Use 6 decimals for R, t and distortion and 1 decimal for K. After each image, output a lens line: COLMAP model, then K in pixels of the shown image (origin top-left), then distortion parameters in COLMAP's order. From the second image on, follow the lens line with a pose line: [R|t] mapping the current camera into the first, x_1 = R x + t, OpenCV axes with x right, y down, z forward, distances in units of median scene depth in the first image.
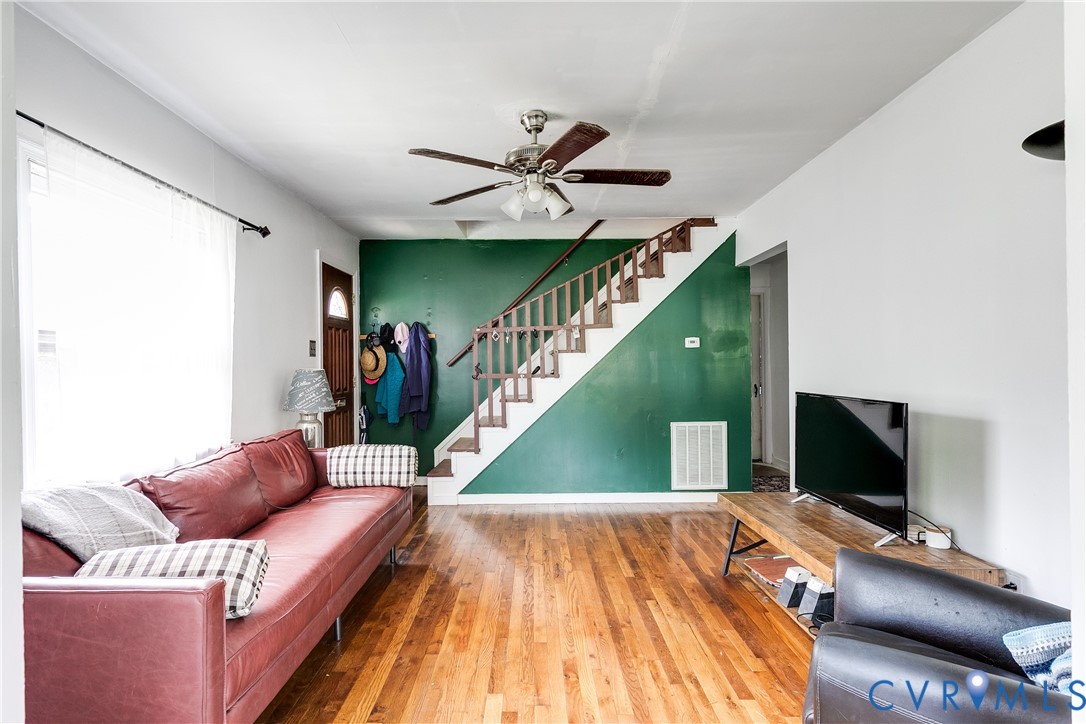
lens RADIAL K [[599.9, 0, 529.1], [0, 599.9, 362.6], [0, 0, 1]] dist [0.001593, -0.002594]
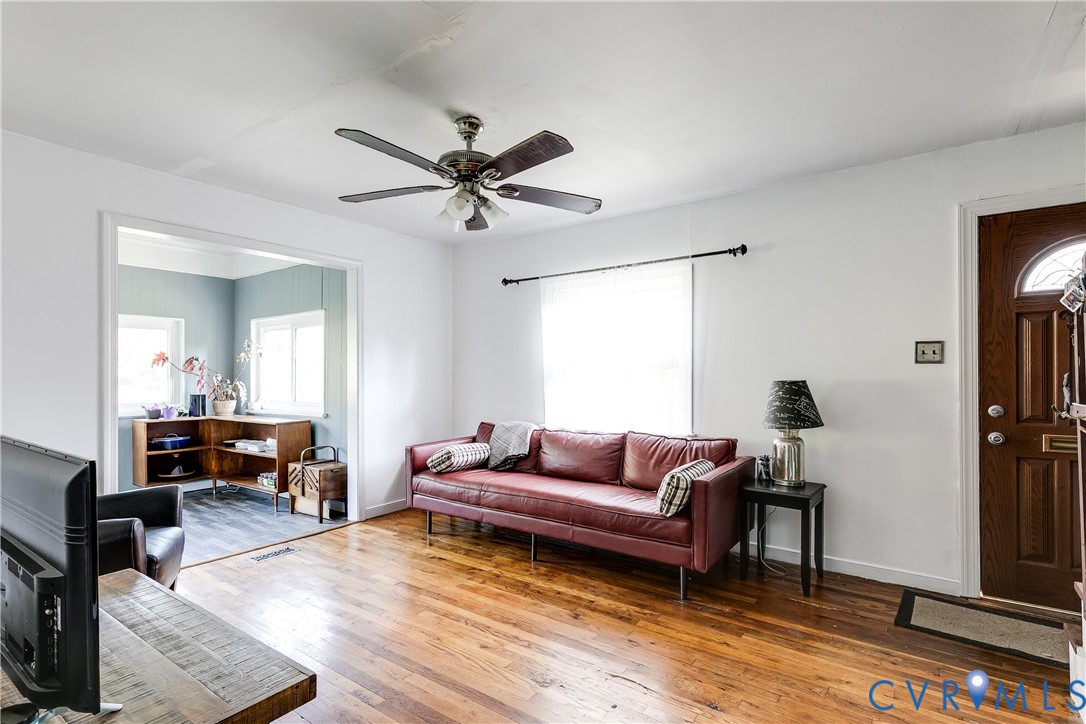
lens RADIAL K [[503.5, 0, 567.5], [0, 503.5, 374.2], [0, 0, 1]] dist [0.006560, -0.001957]
pose [[-0.550631, 0.005744, -0.834729, 0.504734], [0.005361, 0.999980, 0.003345, -0.002573], [0.834732, -0.002633, -0.550651, 1.315231]]
